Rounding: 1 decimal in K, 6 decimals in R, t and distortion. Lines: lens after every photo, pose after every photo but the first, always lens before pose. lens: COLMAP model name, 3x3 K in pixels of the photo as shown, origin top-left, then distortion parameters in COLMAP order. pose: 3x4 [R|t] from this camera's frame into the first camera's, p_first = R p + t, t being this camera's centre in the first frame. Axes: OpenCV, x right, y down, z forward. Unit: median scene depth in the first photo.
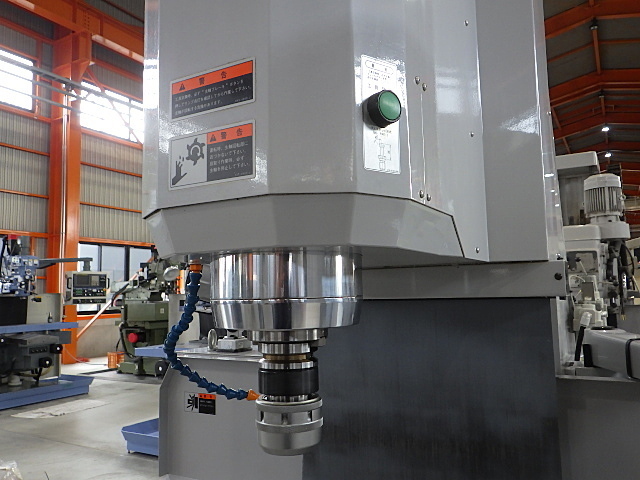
lens RADIAL K [[524.0, 0, 324.7], [0, 524.0, 244.8], [0, 0, 1]] dist [-0.007435, -0.000387]
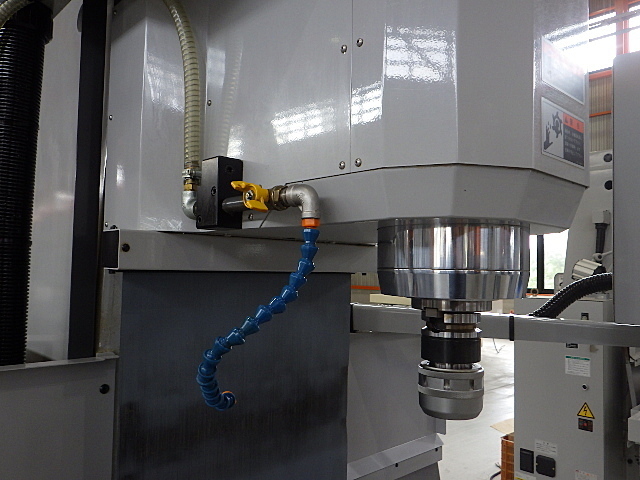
lens RADIAL K [[524.0, 0, 319.4], [0, 524.0, 239.5], [0, 0, 1]] dist [-0.007435, -0.000387]
pose [[0.286145, 0.083123, 0.954574, -1.116190], [-0.113980, 0.992109, -0.052224, 0.125321], [-0.951383, -0.093858, 0.293361, 0.938730]]
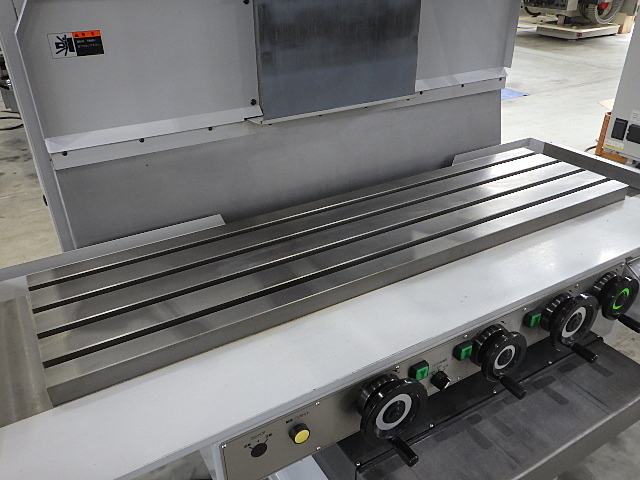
lens RADIAL K [[524.0, 0, 315.4], [0, 524.0, 239.0], [0, 0, 1]] dist [-0.007435, -0.000387]
pose [[0.499072, -0.407396, 0.764824, -1.739900], [-0.081232, 0.856717, 0.509351, 0.237611], [-0.862745, -0.316331, 0.394470, 0.507817]]
